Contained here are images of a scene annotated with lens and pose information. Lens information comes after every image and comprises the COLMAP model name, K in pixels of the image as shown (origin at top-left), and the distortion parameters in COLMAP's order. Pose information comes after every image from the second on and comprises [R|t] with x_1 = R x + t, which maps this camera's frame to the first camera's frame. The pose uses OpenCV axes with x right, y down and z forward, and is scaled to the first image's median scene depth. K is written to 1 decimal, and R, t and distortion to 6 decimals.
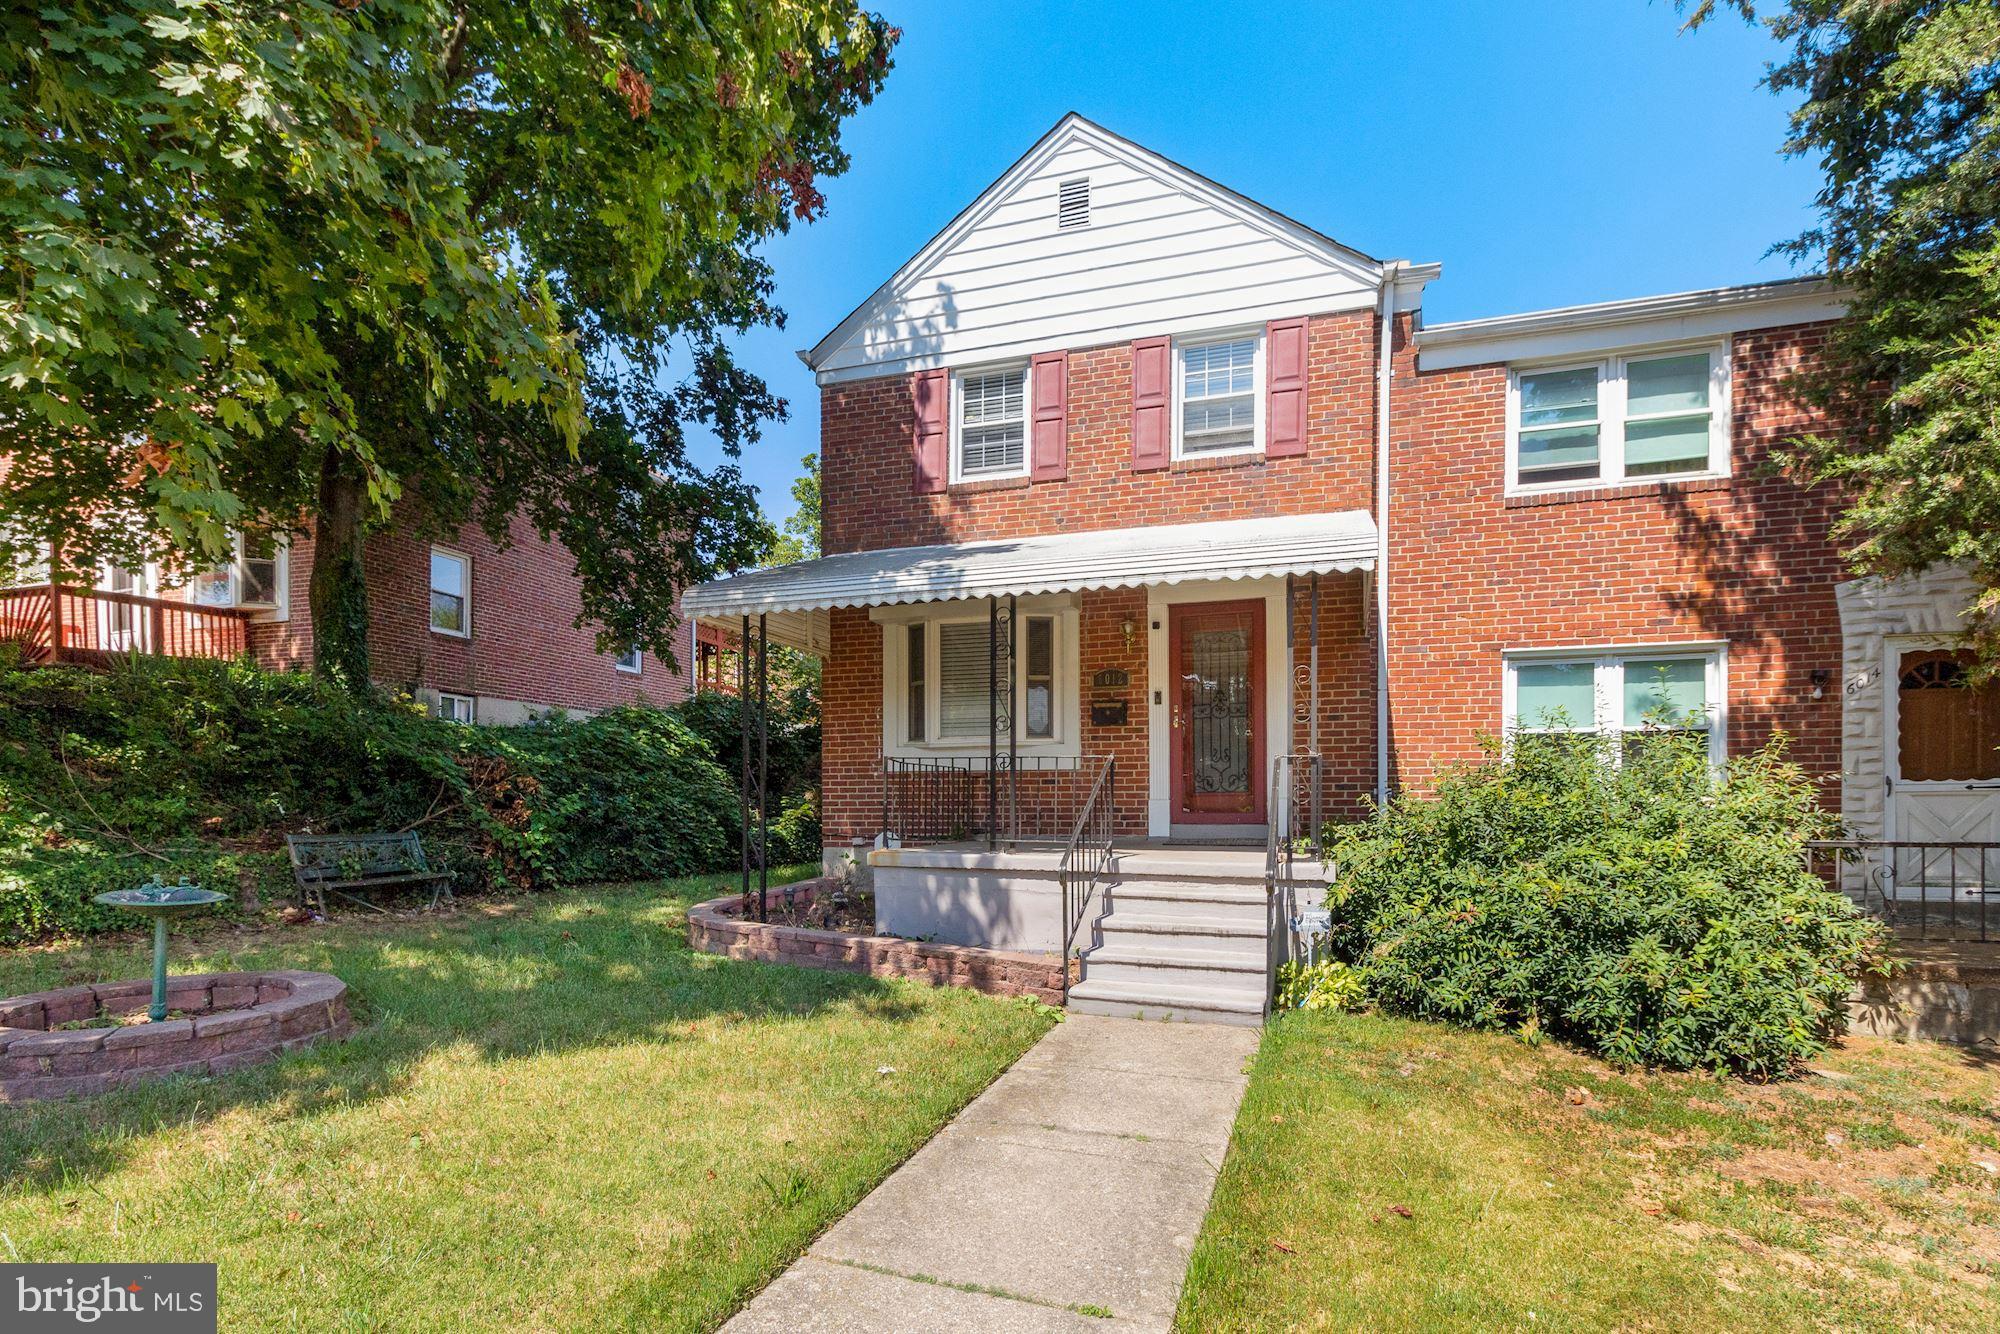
lens RADIAL K [[933.1, 0, 986.9], [0, 933.1, 654.5], [0, 0, 1]] dist [0.001550, 0.000138]
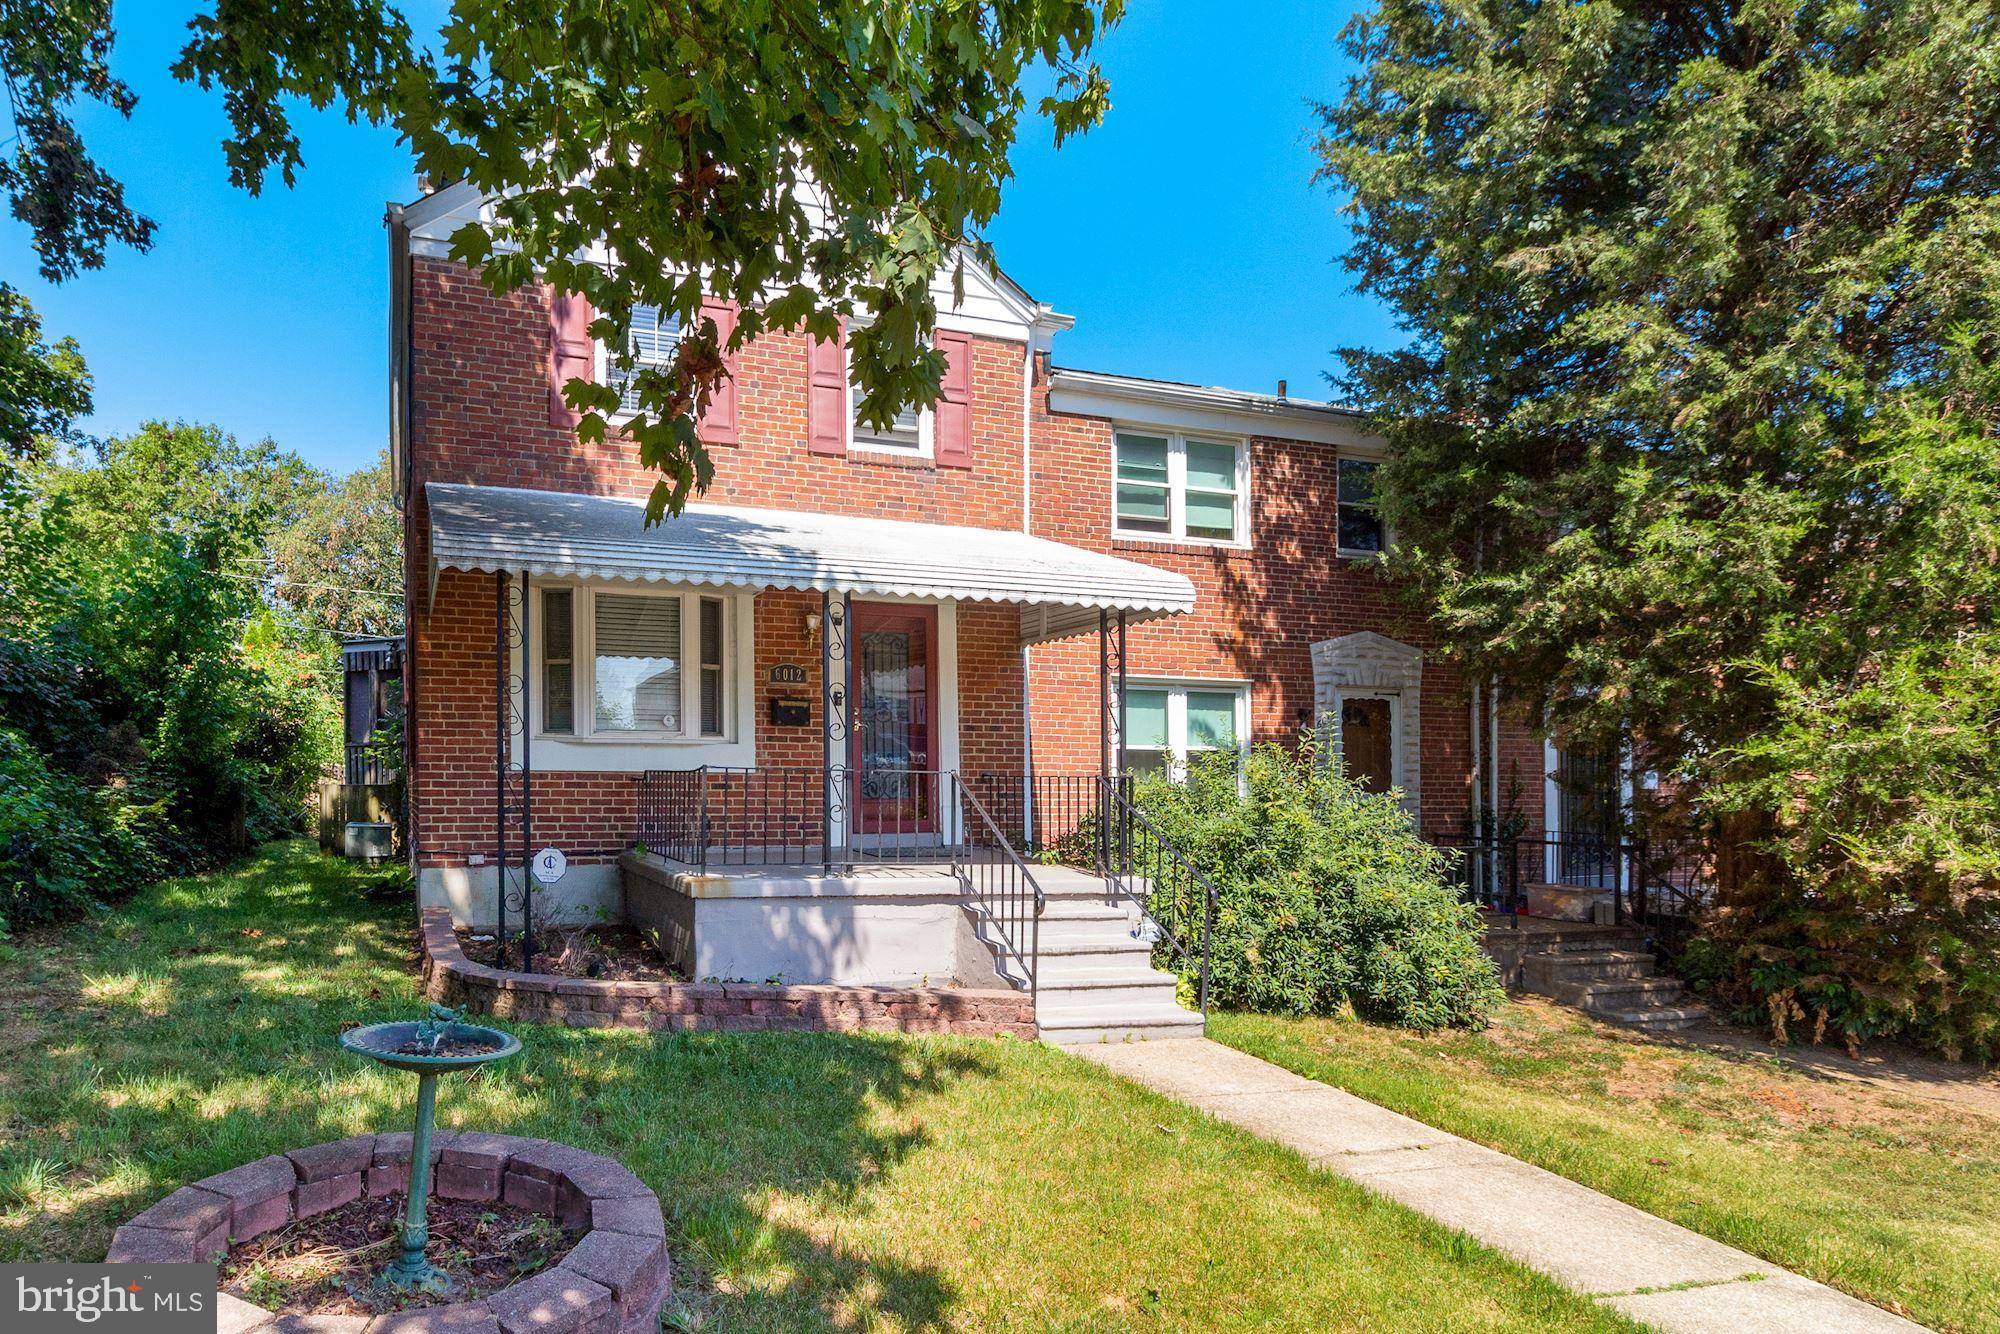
lens RADIAL K [[1038.9, 0, 860.3], [0, 1038.9, 609.4], [0, 0, 1]] dist [-0.000536, 0.000466]
pose [[0.833487, 0.100962, 0.543237, -0.377957], [-0.096130, 0.994667, -0.037369, -0.006210], [-0.544113, -0.021075, 0.838747, 0.106730]]
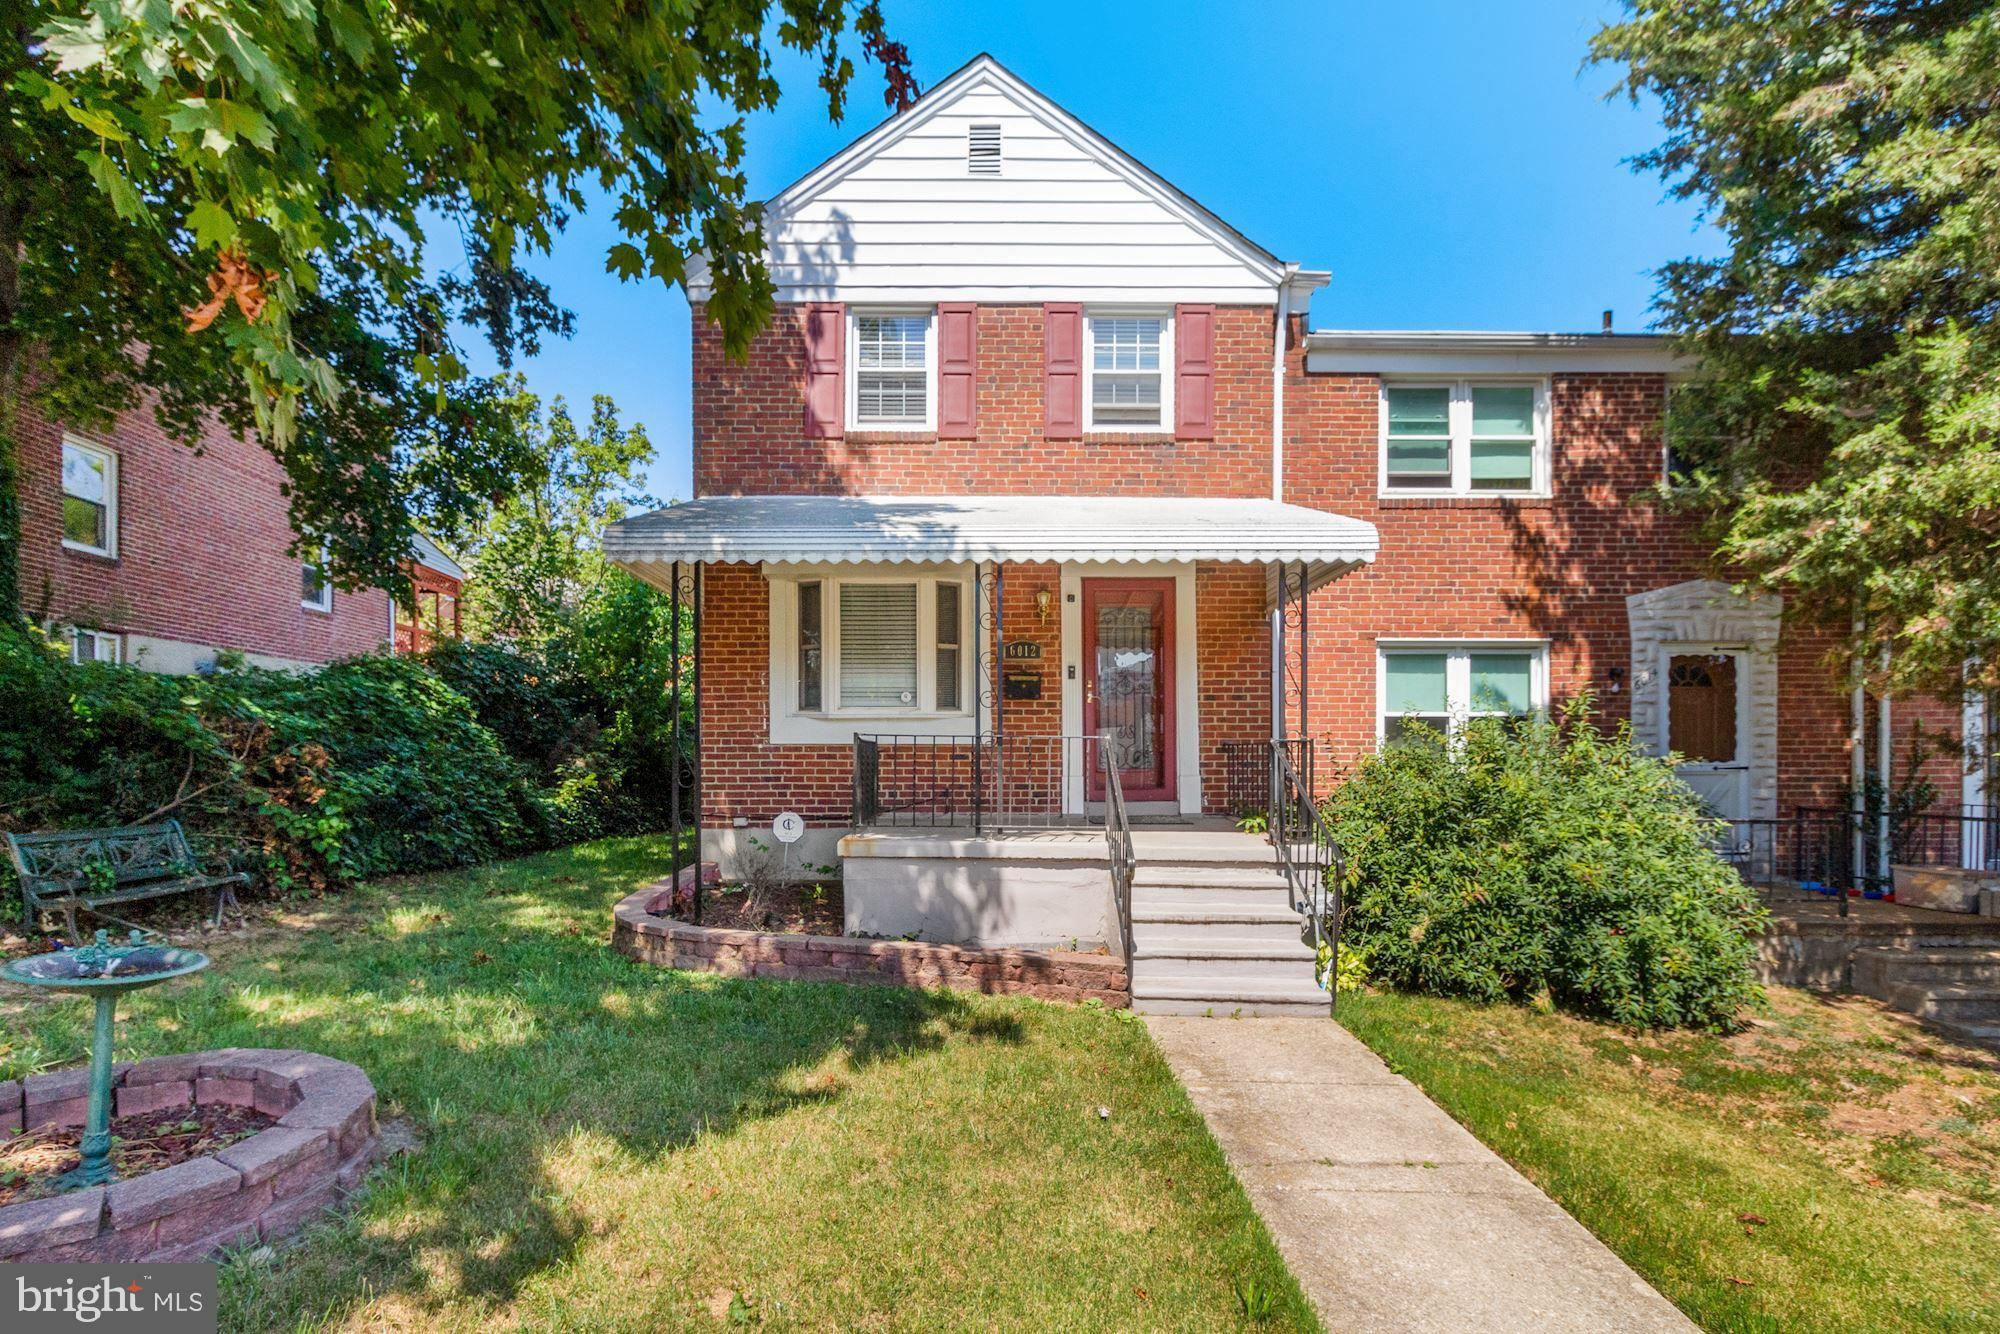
lens RADIAL K [[942.8, 0, 1000.6], [0, 942.8, 631.0], [0, 0, 1]] dist [0.001809, 0.000271]
pose [[0.955762, 0.044589, 0.290741, -0.178318], [-0.049352, 0.998740, 0.009066, -0.002123], [-0.289971, -0.023013, 0.956759, 0.074508]]
